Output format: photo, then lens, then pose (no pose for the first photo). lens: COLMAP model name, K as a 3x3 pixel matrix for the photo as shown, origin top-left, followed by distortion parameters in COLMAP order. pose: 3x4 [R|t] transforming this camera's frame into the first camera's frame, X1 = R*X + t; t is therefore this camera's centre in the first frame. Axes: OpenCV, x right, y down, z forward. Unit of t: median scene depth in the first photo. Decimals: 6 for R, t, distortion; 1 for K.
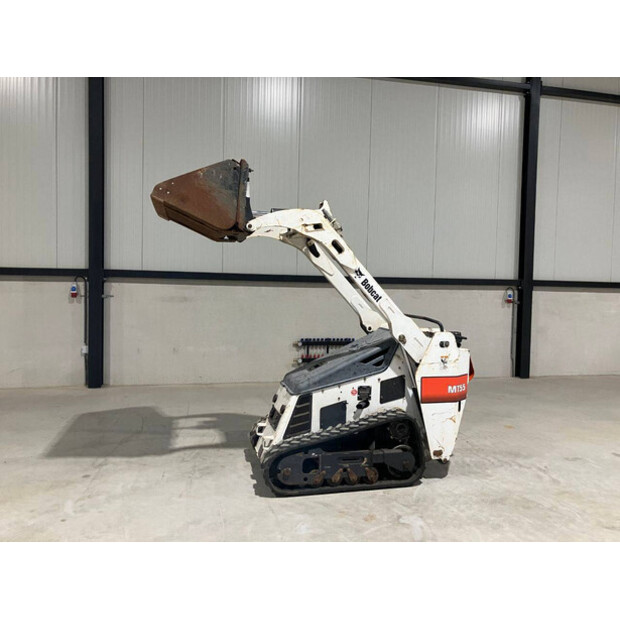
lens RADIAL K [[508.6, 0, 312.4], [0, 508.6, 293.0], [0, 0, 1]] dist [0.027100, -0.033928]
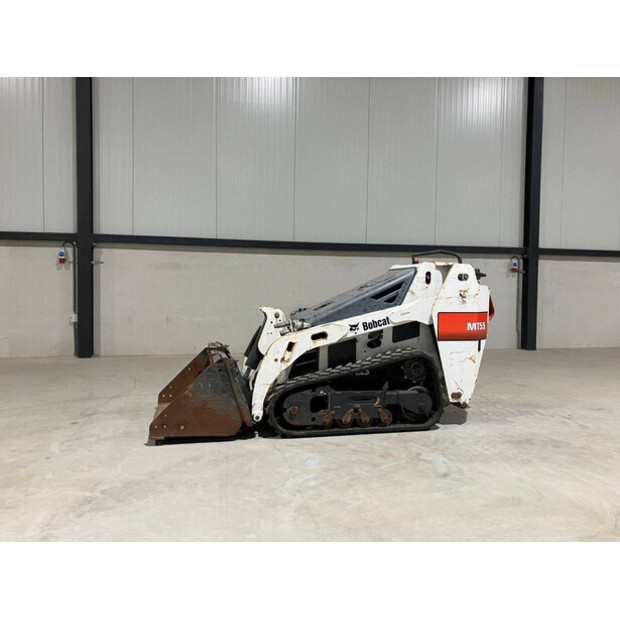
lens RADIAL K [[508.6, 0, 304.3], [0, 508.6, 301.2], [0, 0, 1]] dist [0.027100, -0.033928]
pose [[0.999985, -0.005399, 0.000820, -0.027276], [0.005390, 0.999934, 0.010102, 0.130411], [-0.000875, -0.010098, 0.999949, 0.079972]]
